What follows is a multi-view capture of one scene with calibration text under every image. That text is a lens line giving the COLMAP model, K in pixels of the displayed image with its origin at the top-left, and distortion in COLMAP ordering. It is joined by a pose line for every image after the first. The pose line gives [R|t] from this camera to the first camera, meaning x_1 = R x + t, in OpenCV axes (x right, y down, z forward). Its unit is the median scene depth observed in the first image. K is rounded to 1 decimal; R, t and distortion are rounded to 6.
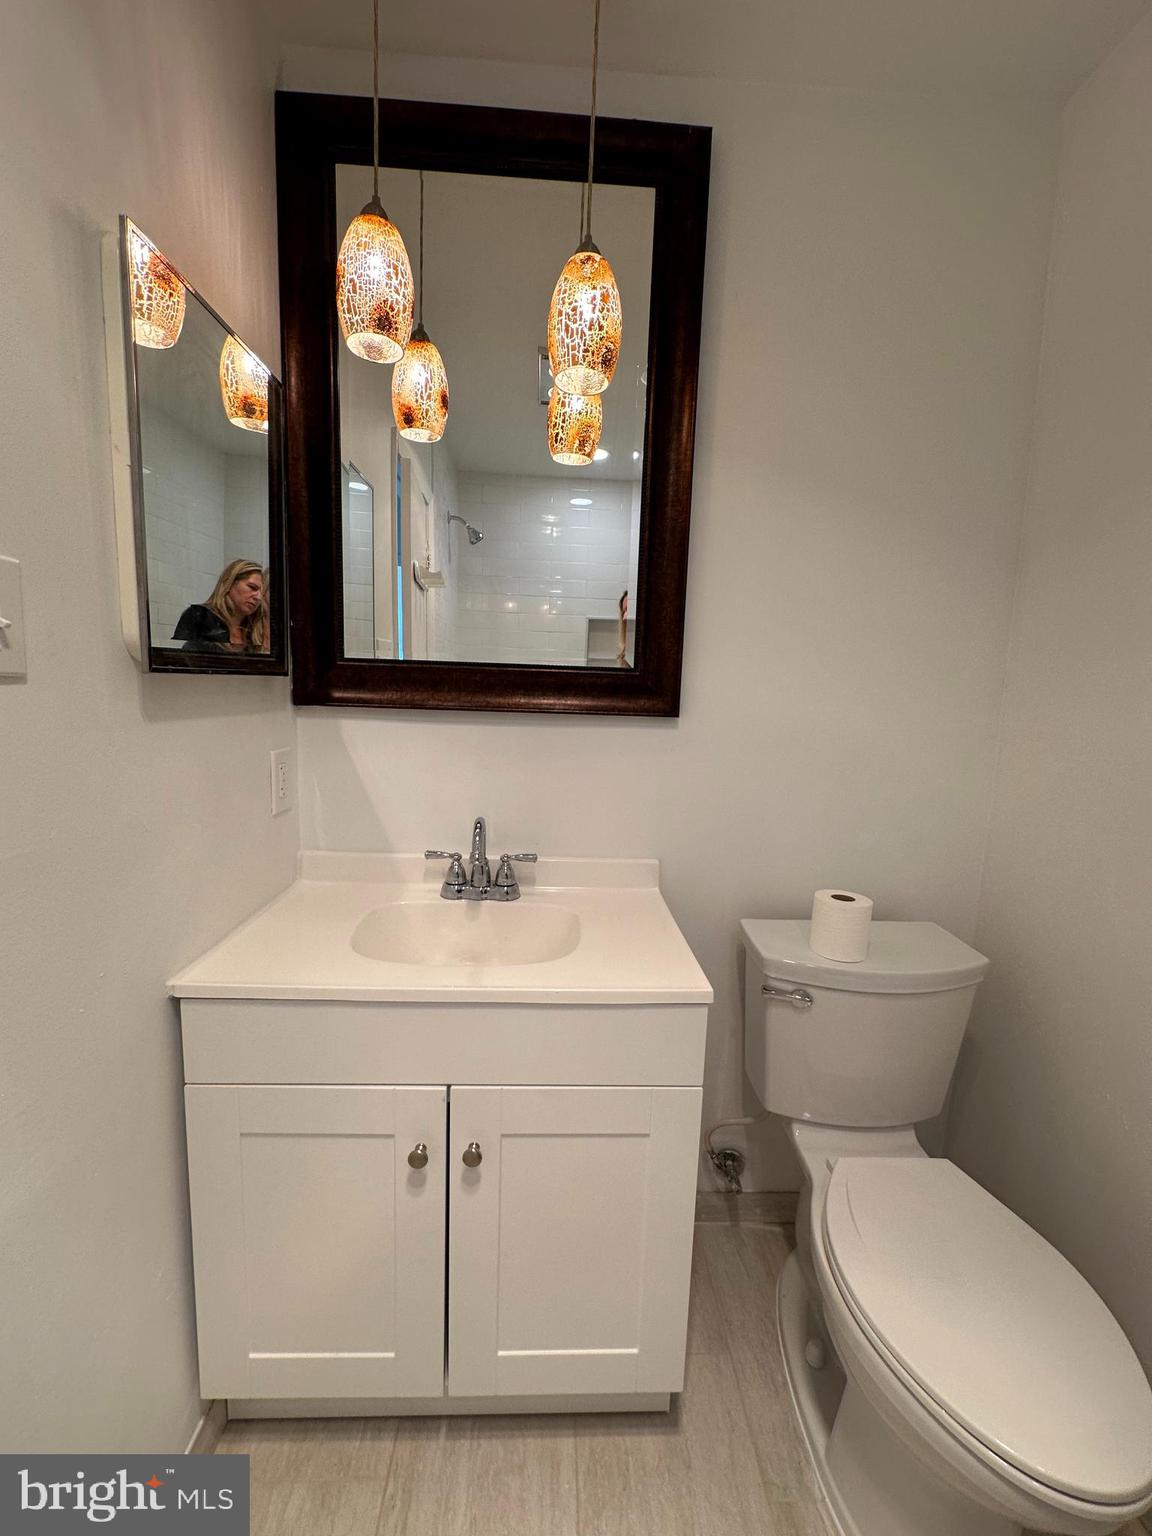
lens RADIAL K [[616.8, 0, 576.0], [0, 616.8, 768.0], [0, 0, 1]] dist [0.000066, 0.000572]
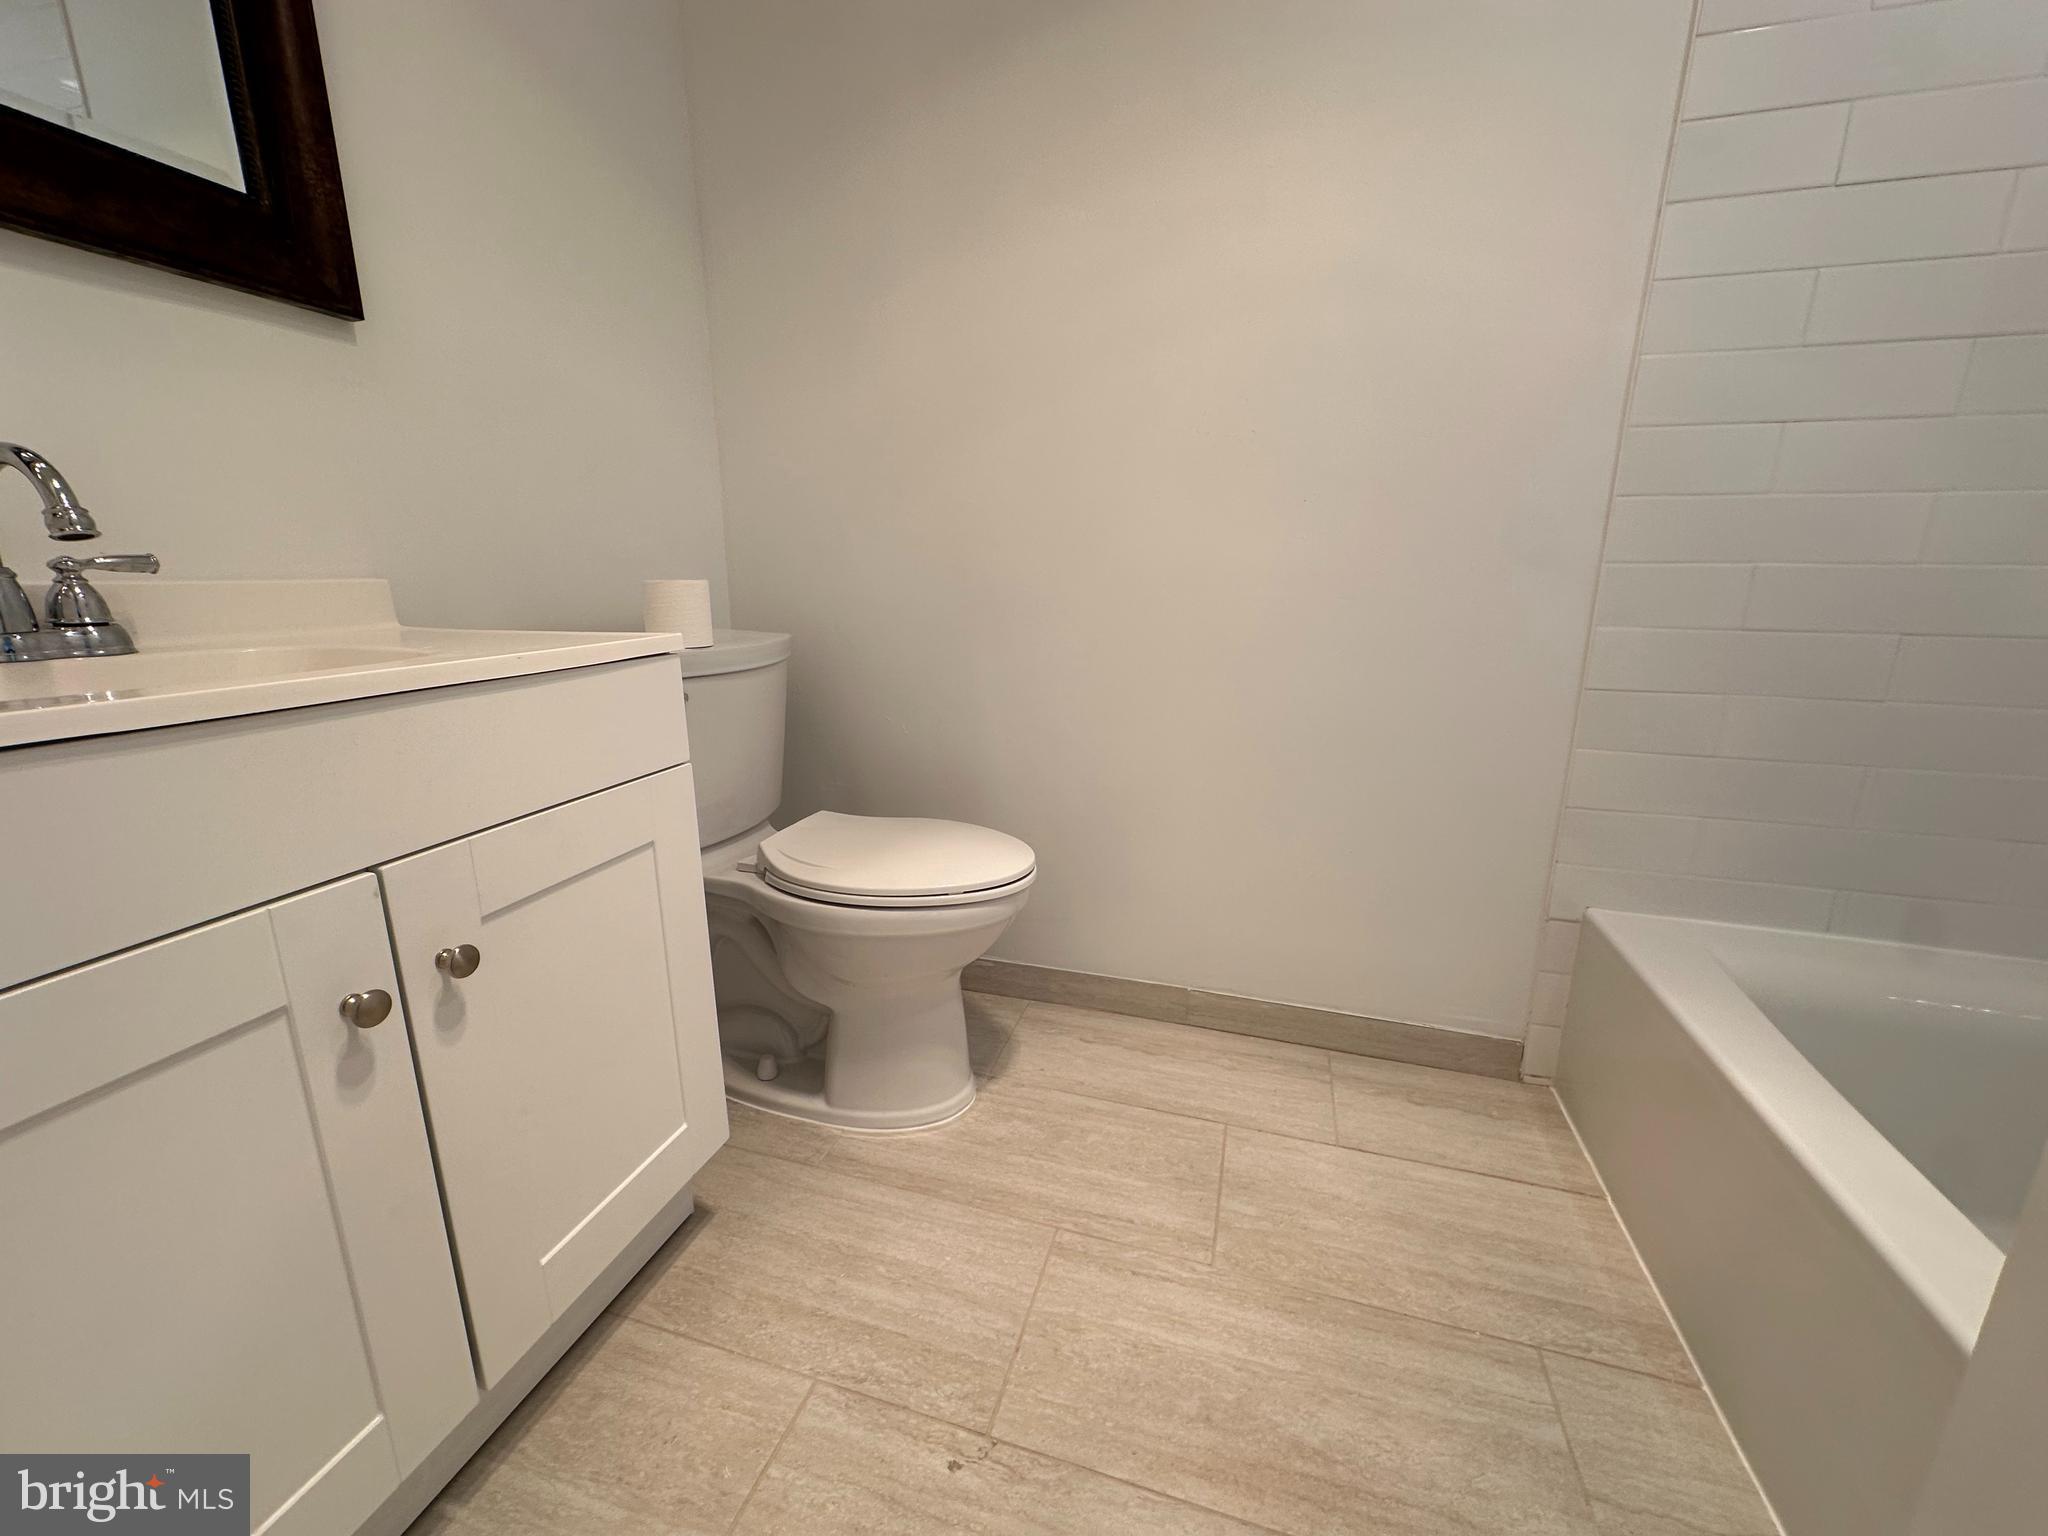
lens RADIAL K [[822.3, 0, 1024.0], [0, 822.3, 768.0], [0, 0, 1]] dist [0.000066, 0.000572]
pose [[0.322054, -0.258732, 0.910681, -0.504641], [0.139587, 0.964395, 0.224629, 0.267597], [-0.936374, 0.054777, 0.346703, 0.164141]]
